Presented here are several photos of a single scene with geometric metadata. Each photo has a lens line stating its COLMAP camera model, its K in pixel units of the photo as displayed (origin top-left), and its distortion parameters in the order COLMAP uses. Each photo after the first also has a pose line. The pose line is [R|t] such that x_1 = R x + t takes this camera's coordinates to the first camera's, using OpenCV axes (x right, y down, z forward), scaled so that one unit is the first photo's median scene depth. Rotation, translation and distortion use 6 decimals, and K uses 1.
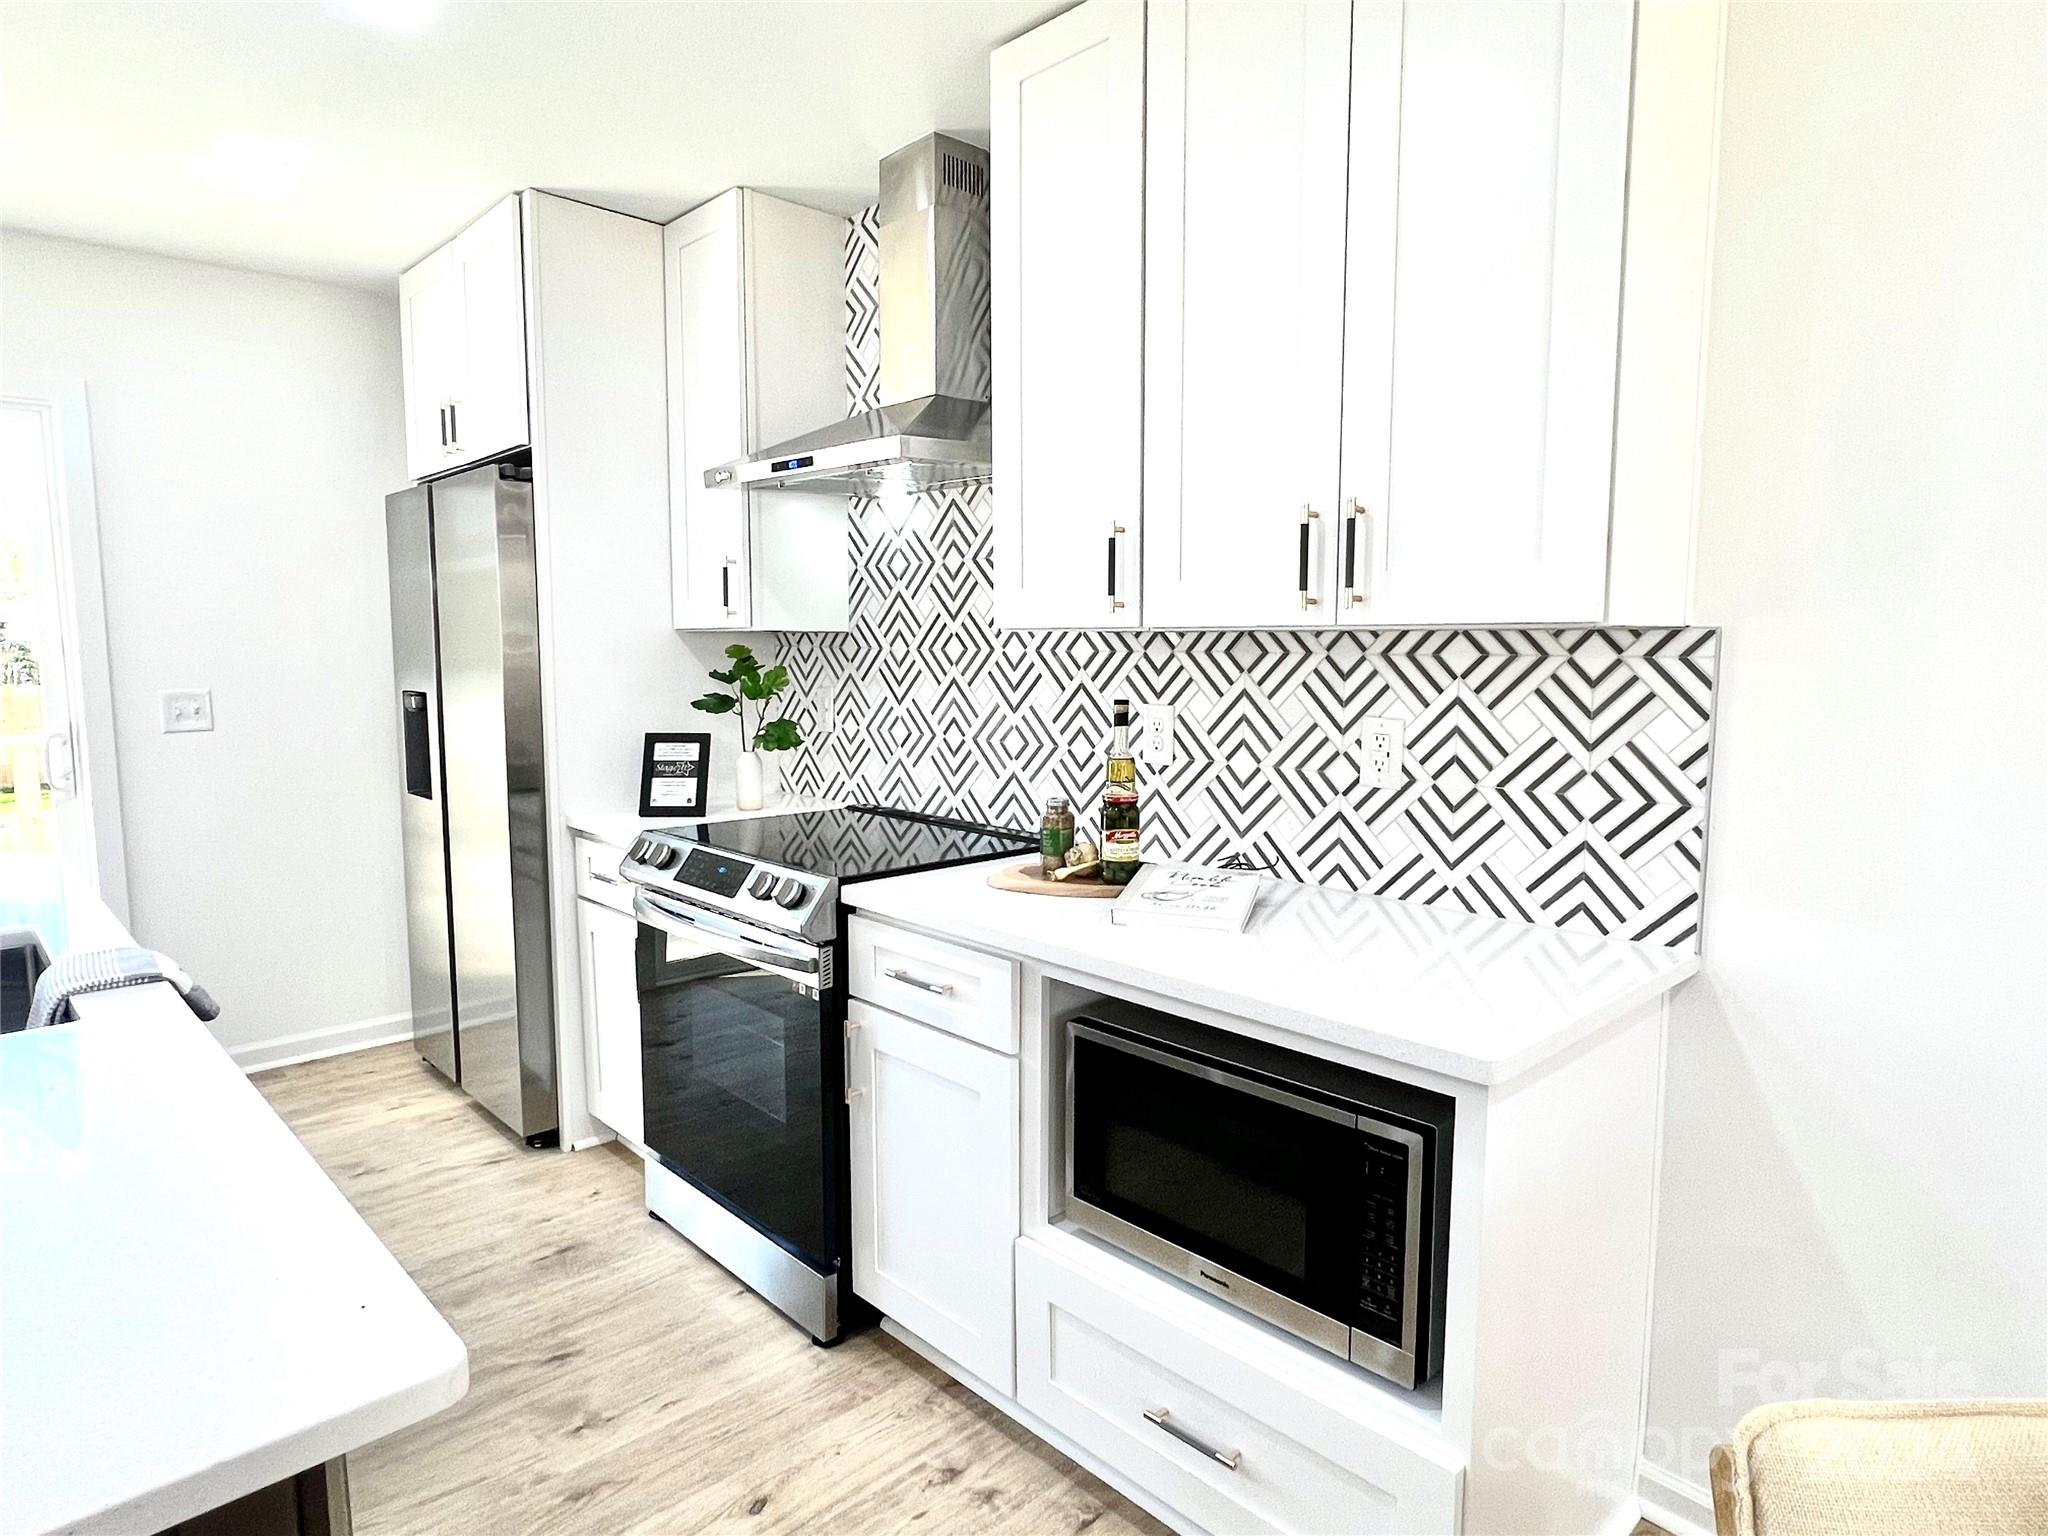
lens RADIAL K [[1184.1, 0, 1020.1], [0, 1184.1, 768.4], [0, 0, 1]] dist [-0.001081, -0.001084]
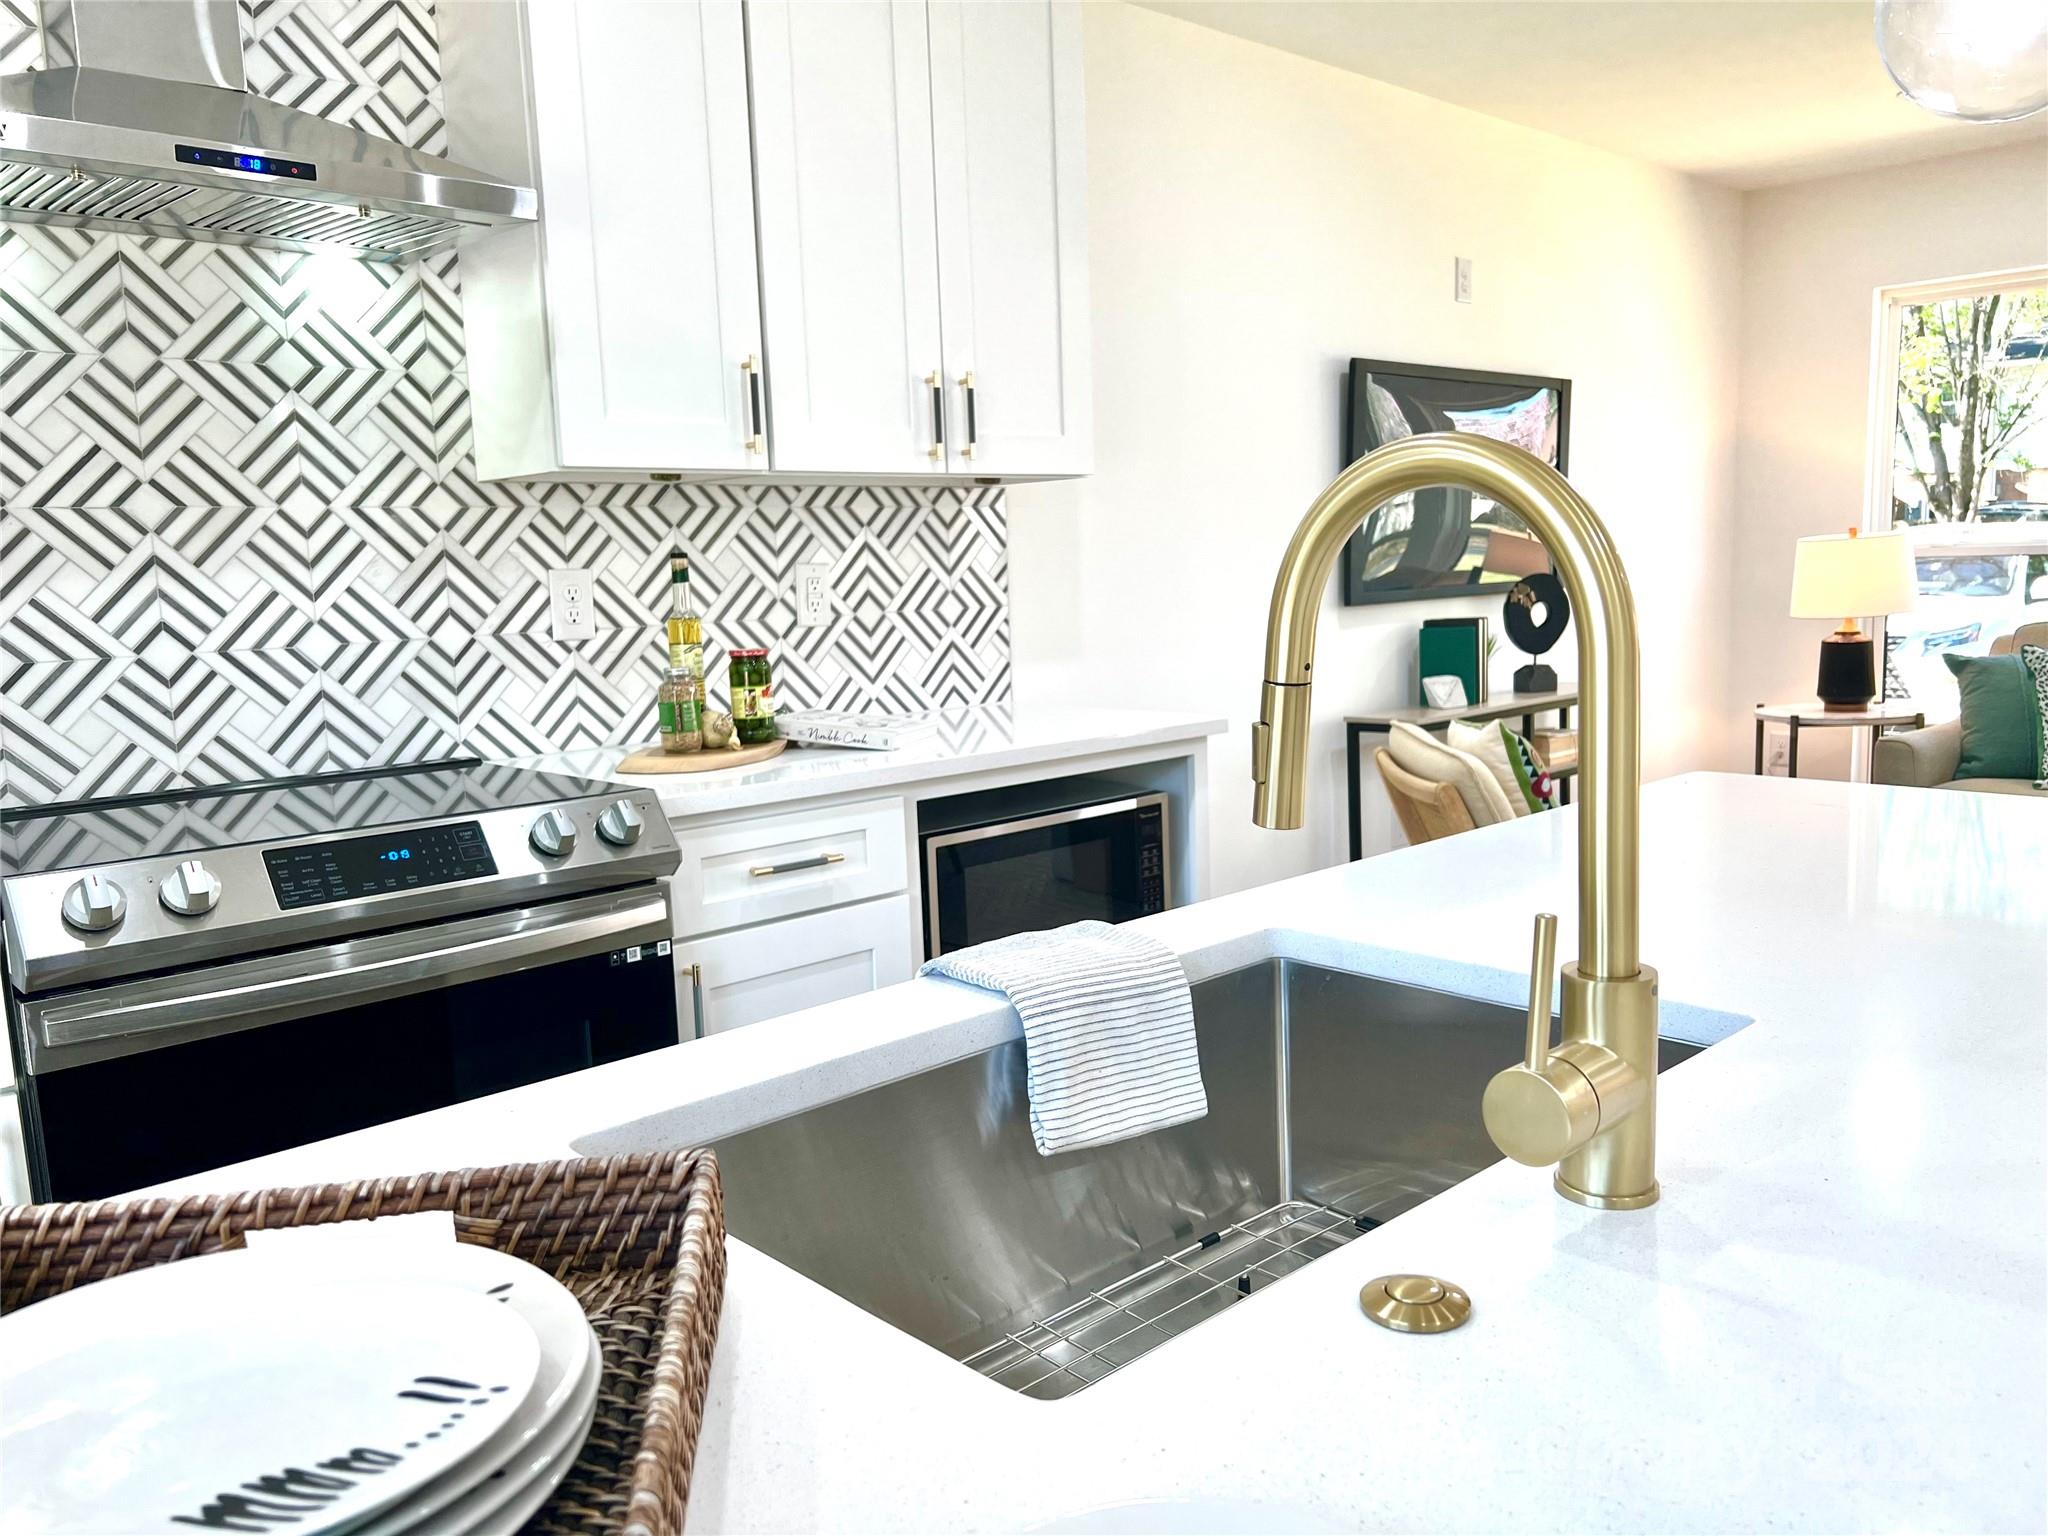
lens RADIAL K [[1536.8, 0, 1034.8], [0, 1536.8, 774.7], [0, 0, 1]] dist [0.056175, -0.094344]
pose [[0.007166, -0.137445, 0.990483, -1.116653], [0.143905, 0.980340, 0.134996, -0.012072], [-0.989566, 0.141568, 0.026805, 0.733315]]
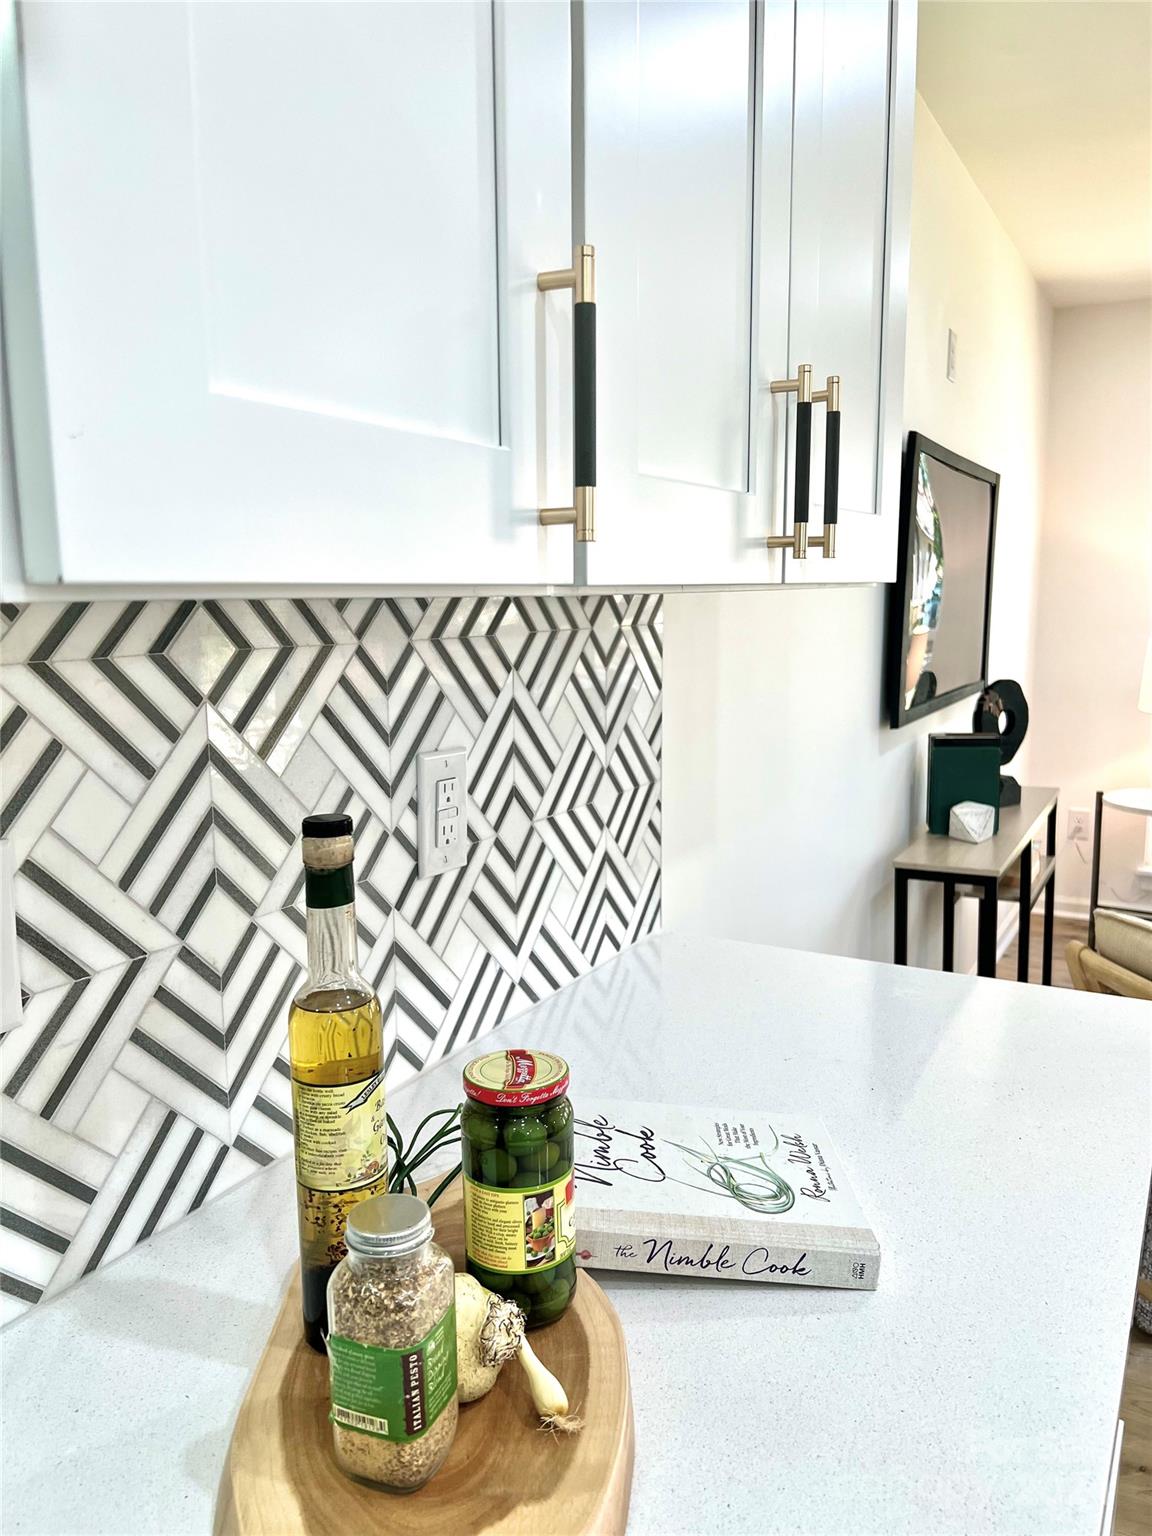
lens RADIAL K [[1152.6, 0, 568.8], [0, 1152.6, 769.2], [0, 0, 1]] dist [0.056175, -0.094344]
pose [[-0.301699, -0.139488, 0.943144, -0.222027], [0.116661, 0.976405, 0.181725, -0.120298], [-0.946239, 0.164854, -0.278308, 1.035701]]
